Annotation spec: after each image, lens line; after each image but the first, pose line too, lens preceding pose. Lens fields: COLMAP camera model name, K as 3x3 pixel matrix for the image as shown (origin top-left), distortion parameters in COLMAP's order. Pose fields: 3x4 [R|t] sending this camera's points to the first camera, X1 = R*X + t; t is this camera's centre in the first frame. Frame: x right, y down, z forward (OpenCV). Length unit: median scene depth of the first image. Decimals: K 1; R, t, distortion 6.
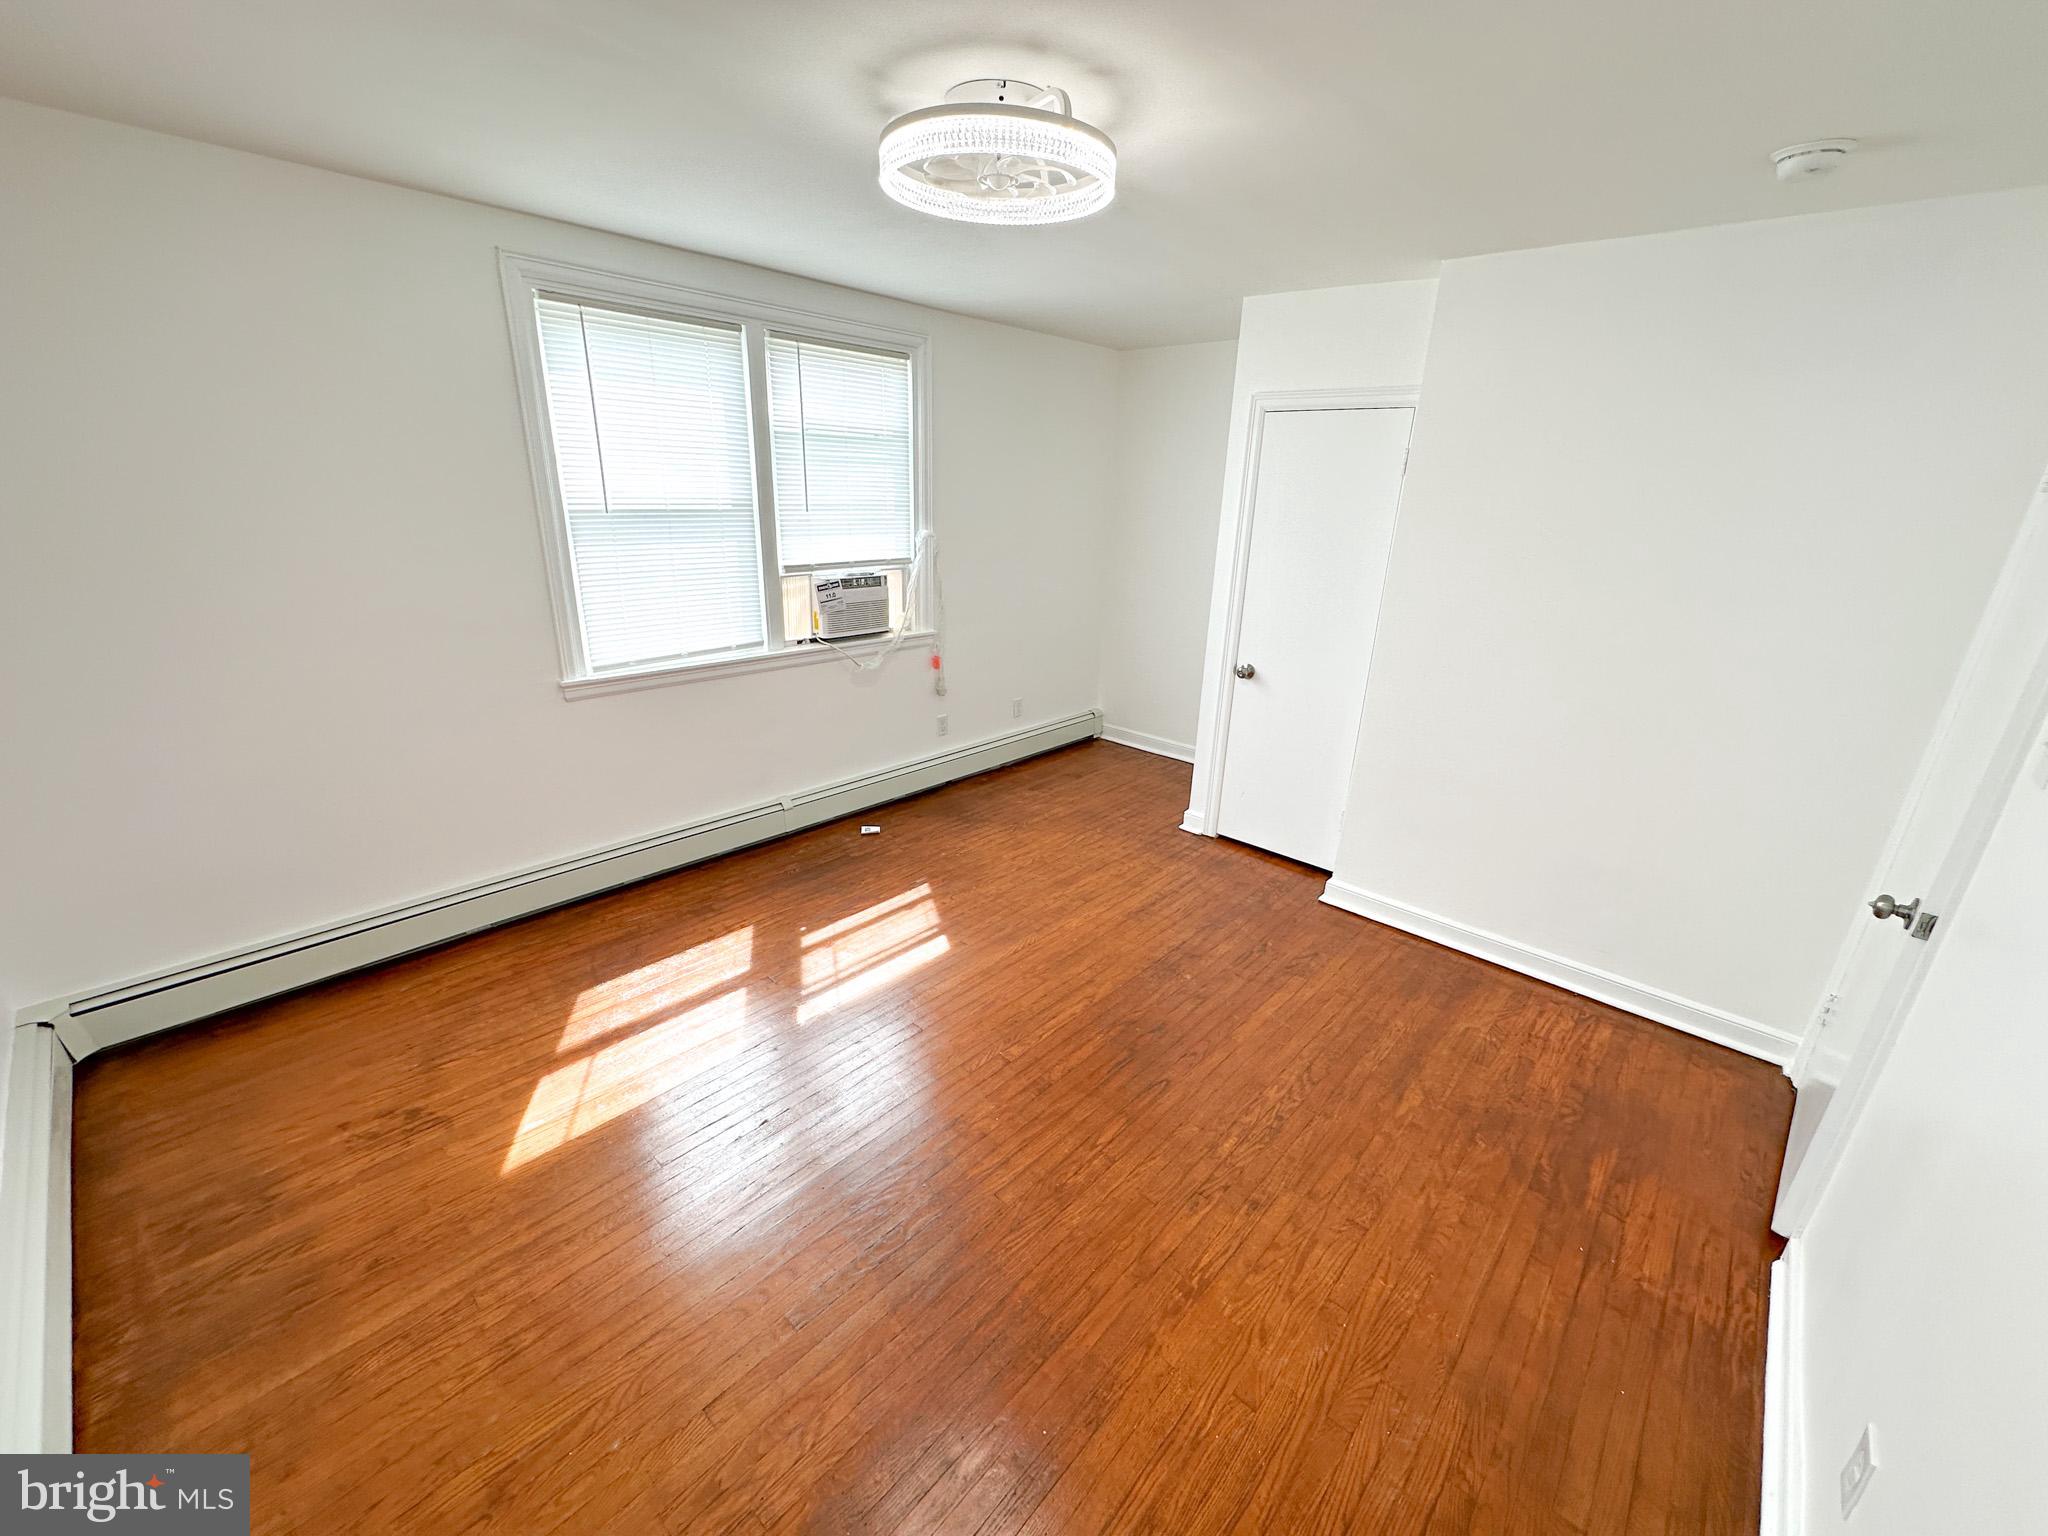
lens RADIAL K [[818.0, 0, 1024.0], [0, 818.0, 768.0], [0, 0, 1]] dist [0.001082, 0.000048]
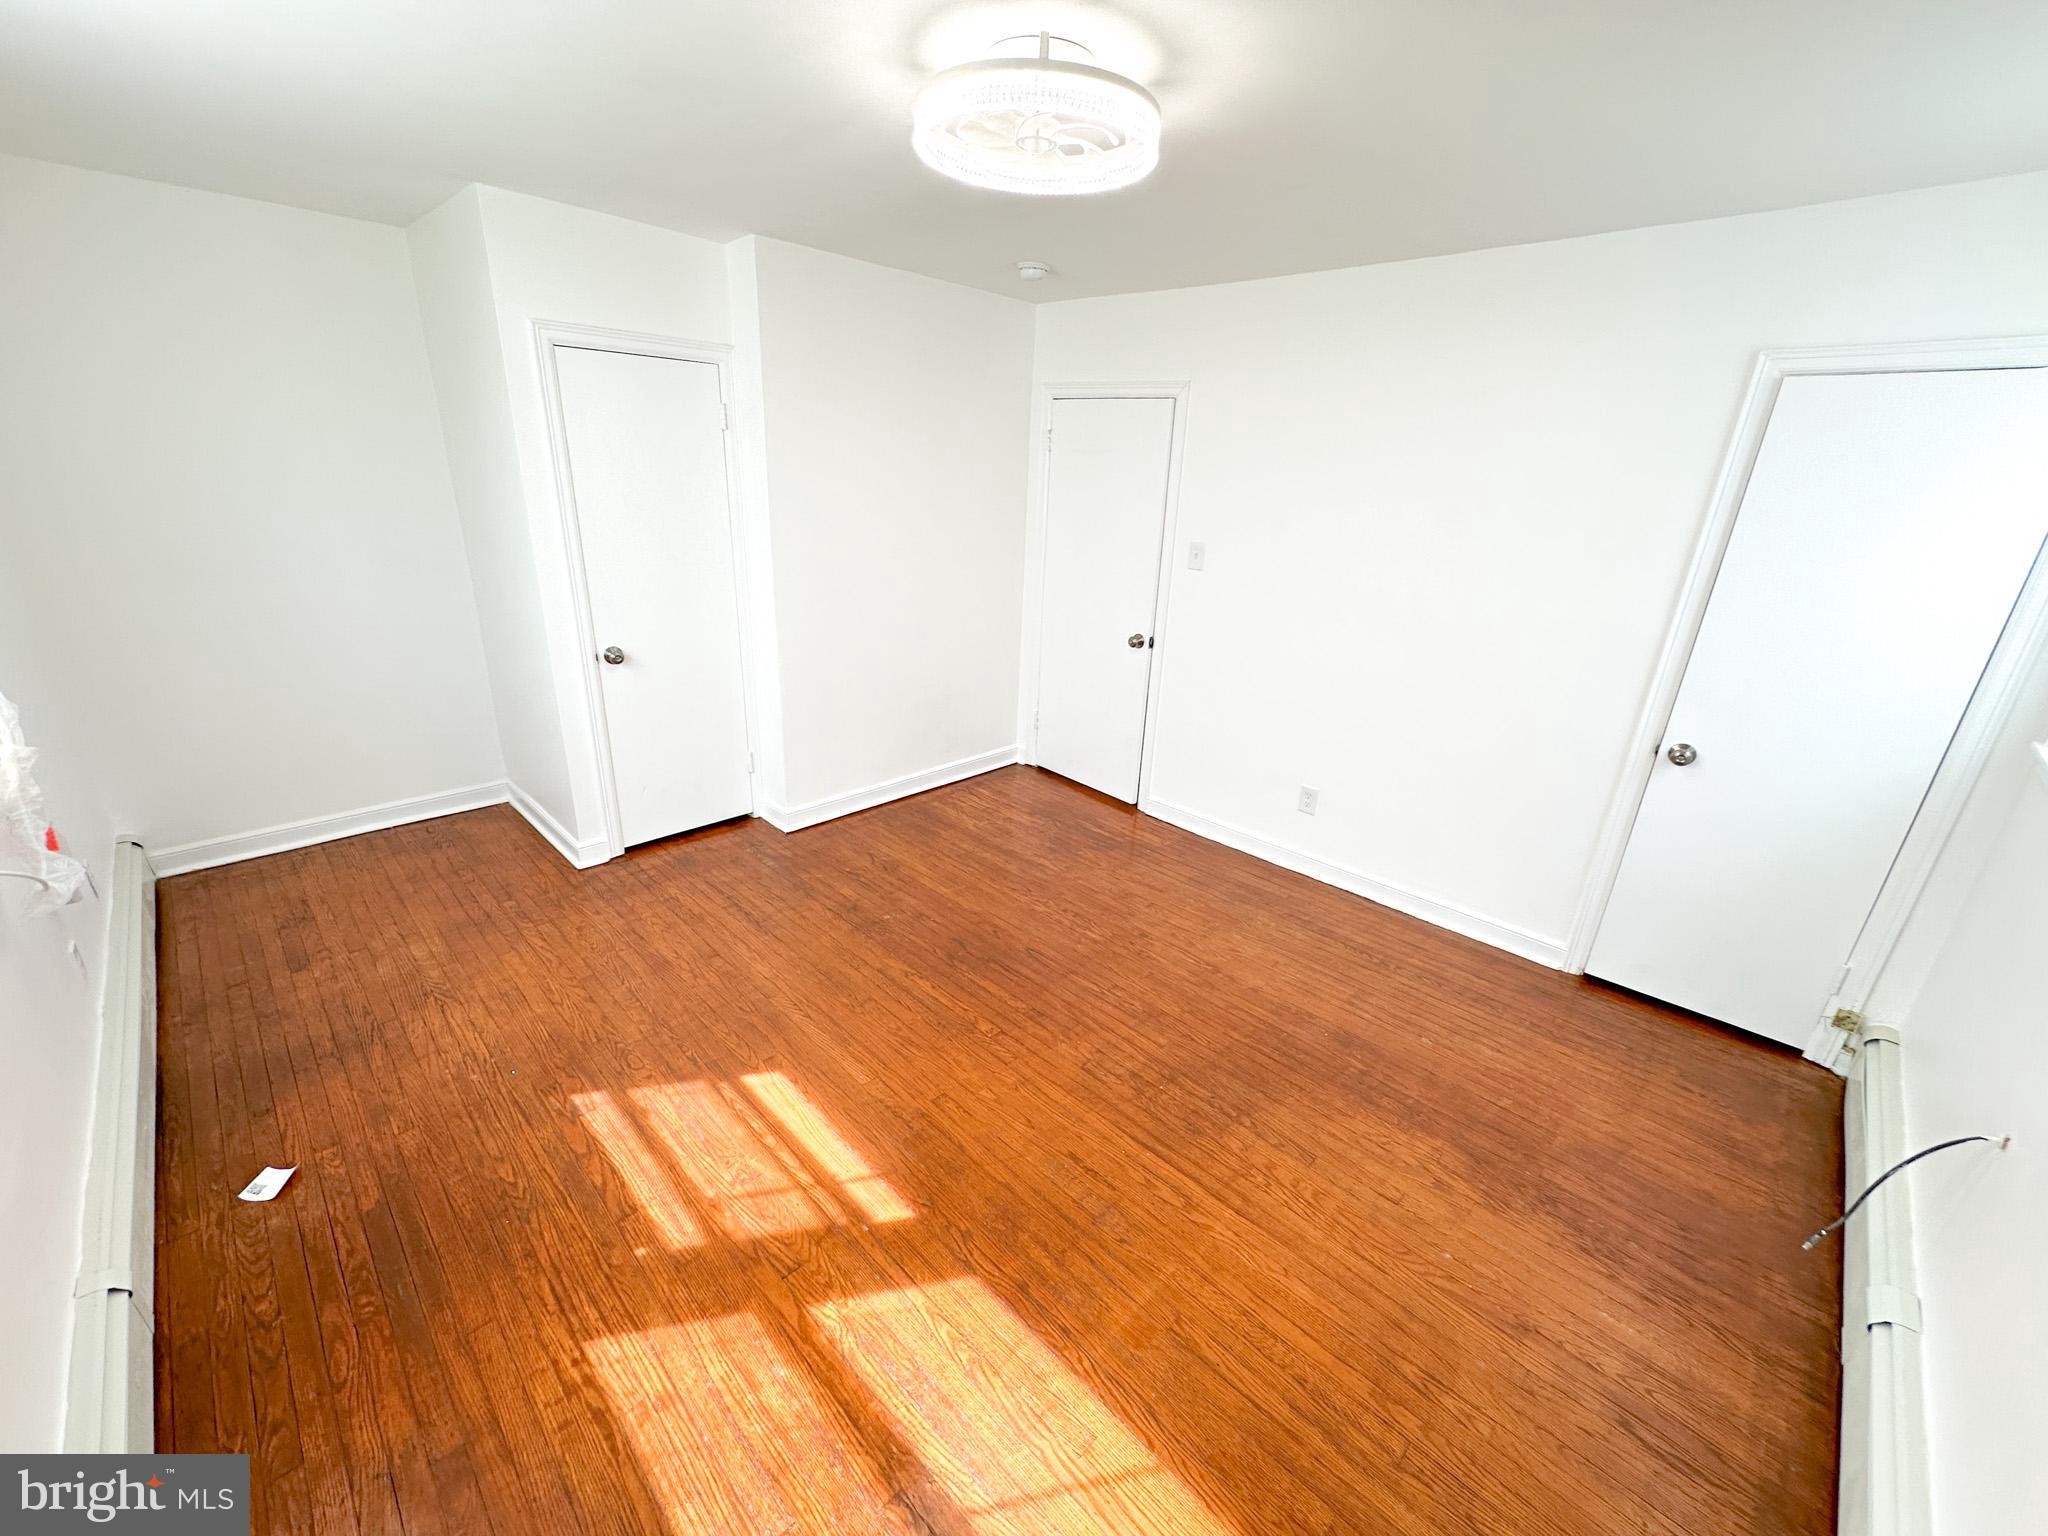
lens RADIAL K [[814.9, 0, 1024.0], [0, 814.9, 768.0], [0, 0, 1]] dist [-0.002132, -0.000041]
pose [[0.043786, -0.375800, 0.925666, -0.700529], [0.294319, 0.890286, 0.347515, -0.233473], [-0.954704, 0.257224, 0.149587, 0.619636]]
